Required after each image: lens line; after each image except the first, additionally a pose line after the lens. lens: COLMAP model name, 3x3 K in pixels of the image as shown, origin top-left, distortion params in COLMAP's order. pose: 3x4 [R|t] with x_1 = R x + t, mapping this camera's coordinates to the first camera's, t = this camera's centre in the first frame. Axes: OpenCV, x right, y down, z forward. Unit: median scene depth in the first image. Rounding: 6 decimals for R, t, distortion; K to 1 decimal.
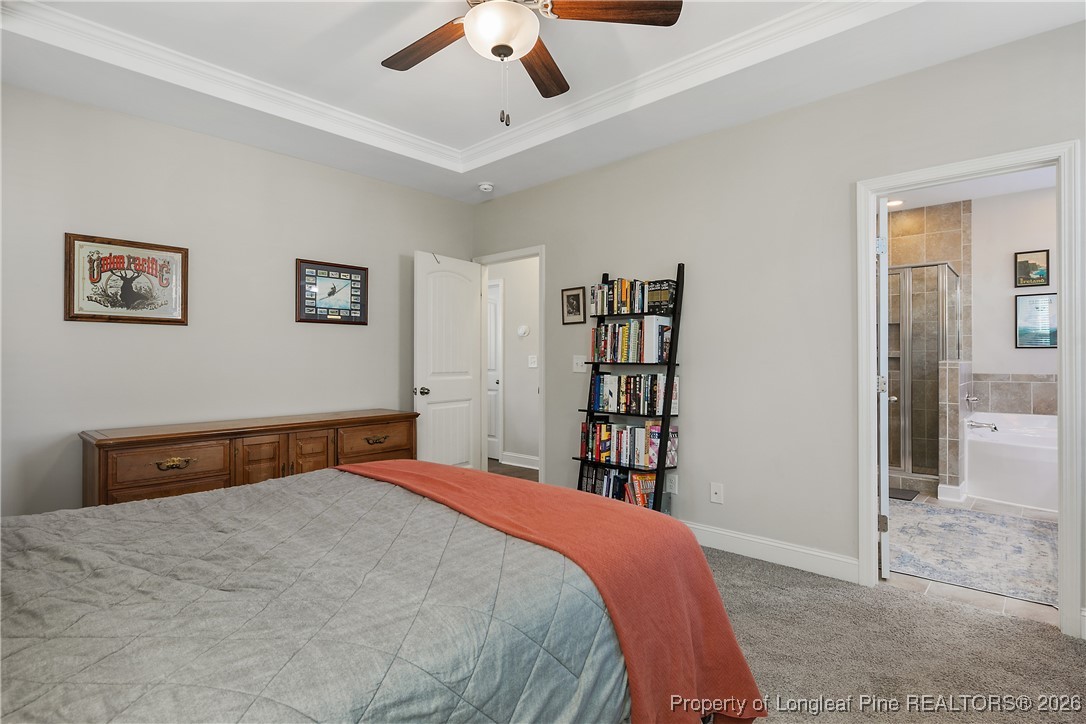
lens RADIAL K [[528.2, 0, 543.0], [0, 528.2, 362.0], [0, 0, 1]] dist [0.001956, -0.000512]
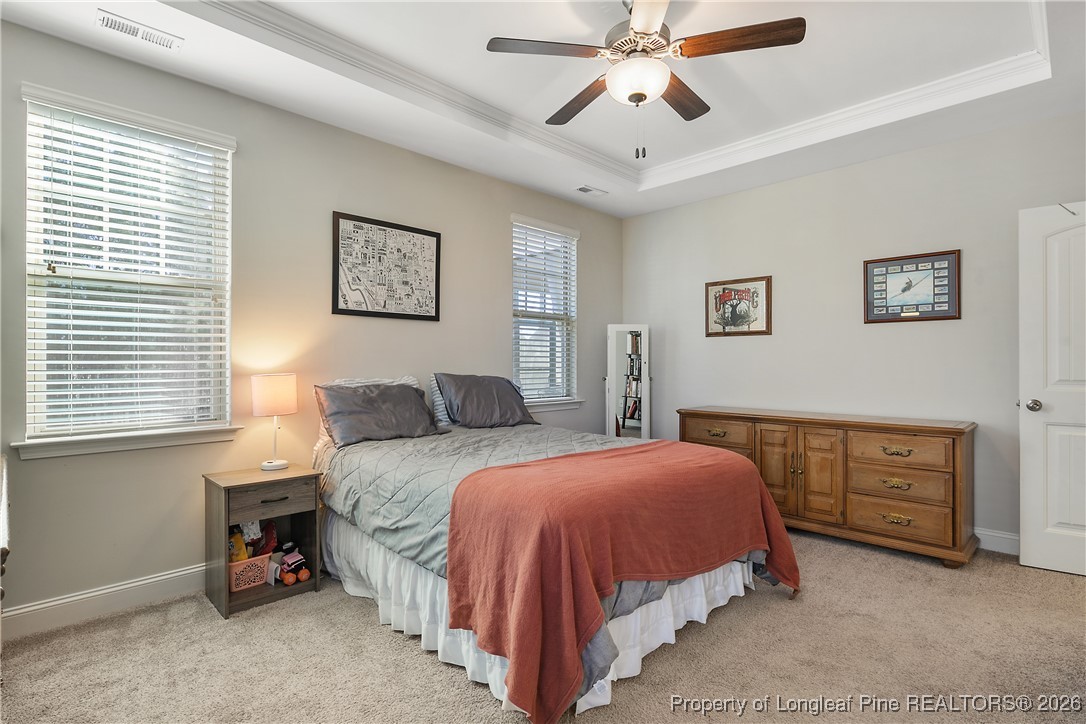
lens RADIAL K [[528.2, 0, 543.0], [0, 528.2, 362.0], [0, 0, 1]] dist [0.001956, -0.000512]
pose [[-0.021887, -0.001161, -0.999760, 0.629124], [-0.006819, 0.999976, -0.001012, 0.003100], [0.999737, 0.006796, -0.021895, 0.461267]]
